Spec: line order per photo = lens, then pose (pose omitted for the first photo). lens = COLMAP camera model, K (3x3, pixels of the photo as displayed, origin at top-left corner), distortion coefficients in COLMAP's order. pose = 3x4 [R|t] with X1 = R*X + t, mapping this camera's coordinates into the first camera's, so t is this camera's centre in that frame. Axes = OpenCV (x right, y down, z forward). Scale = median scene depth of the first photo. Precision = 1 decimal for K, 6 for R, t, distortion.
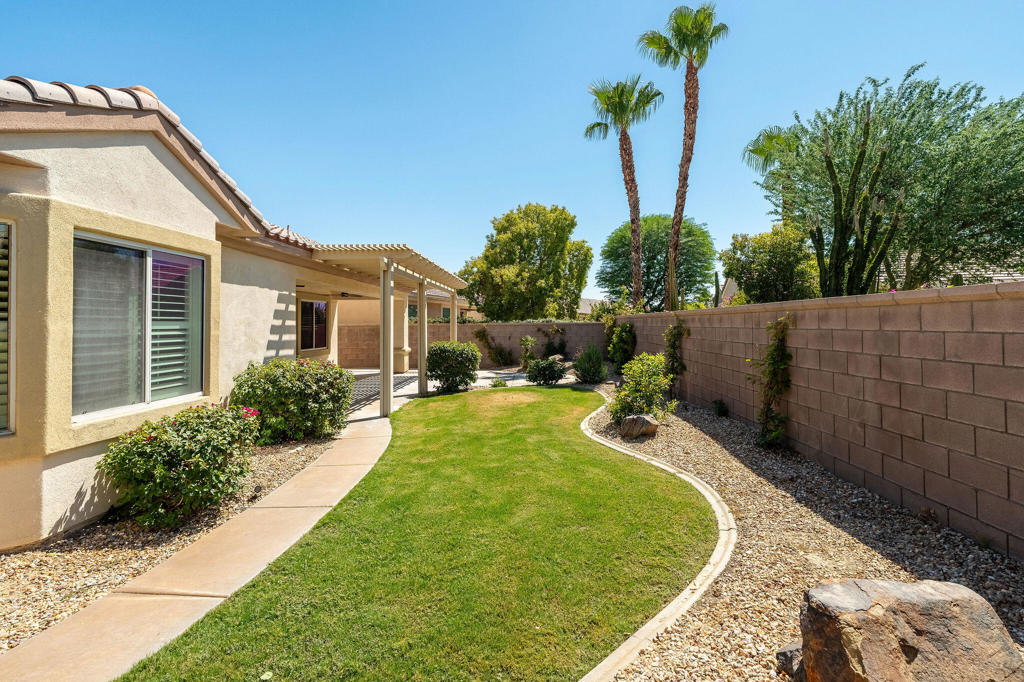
lens RADIAL K [[472.9, 0, 518.2], [0, 472.9, 315.2], [0, 0, 1]] dist [-0.001984, 0.000747]
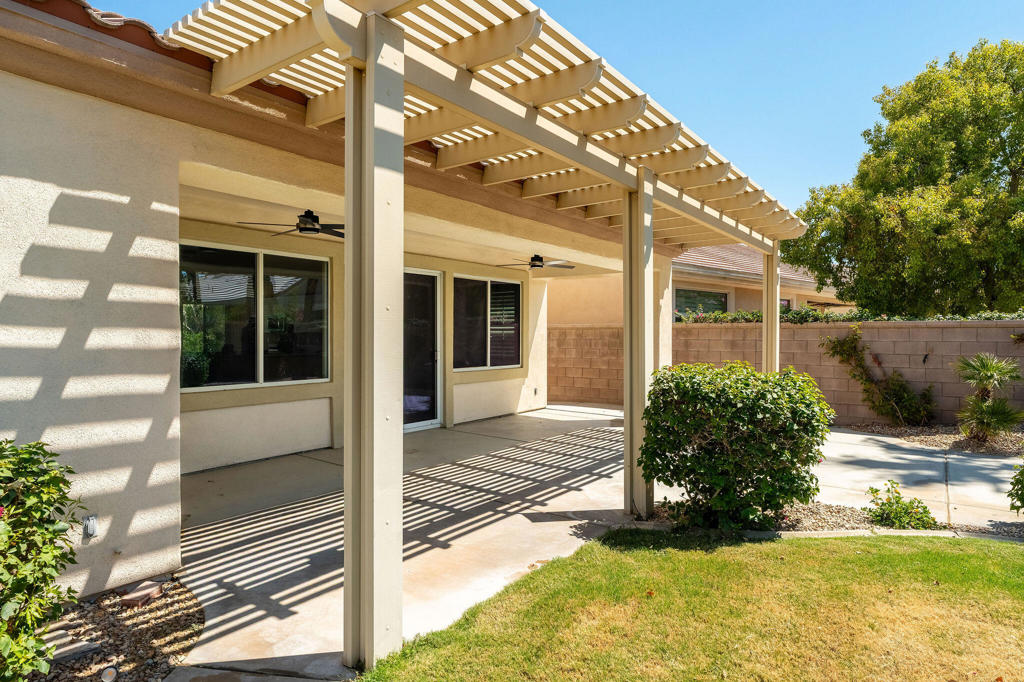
lens RADIAL K [[591.1, 0, 512.0], [0, 591.1, 341.0], [0, 0, 1]] dist [-0.003707, 0.000040]
pose [[0.821932, 0.014730, -0.569396, -0.047438], [0.002683, 0.999554, 0.029732, 0.038012], [0.569580, -0.025965, 0.821526, 0.839573]]
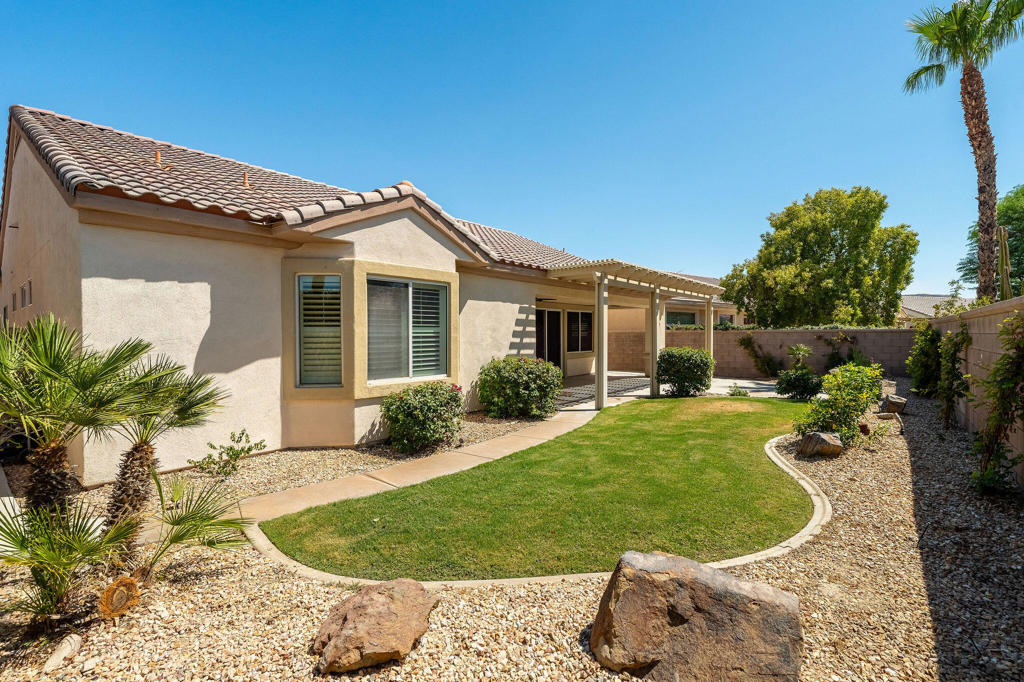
lens RADIAL K [[459.6, 0, 512.0], [0, 459.6, 341.0], [0, 0, 1]] dist [-0.003524, 0.000299]
pose [[0.790036, 0.013890, -0.612903, 0.249394], [0.009602, 0.999340, 0.035024, 0.004505], [0.612985, -0.033555, 0.789382, -0.014042]]
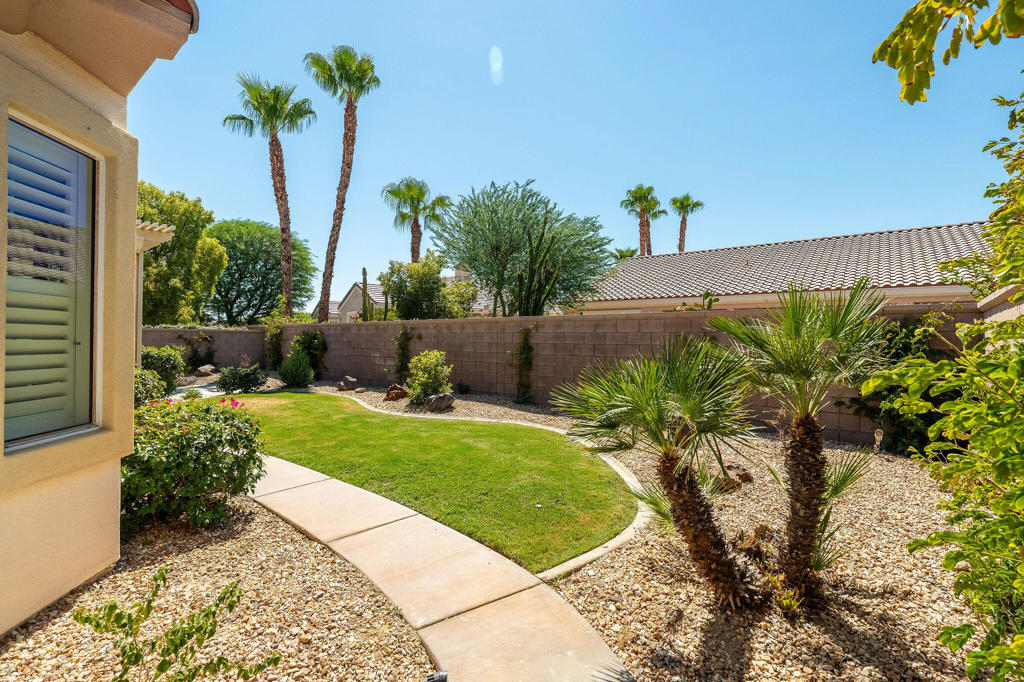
lens RADIAL K [[459.6, 0, 512.0], [0, 459.6, 341.0], [0, 0, 1]] dist [-0.003524, 0.000299]
pose [[0.629273, 0.009662, 0.777125, -0.486761], [-0.027365, 0.999578, 0.009731, 0.029974], [-0.776703, -0.027390, 0.629271, 0.018349]]
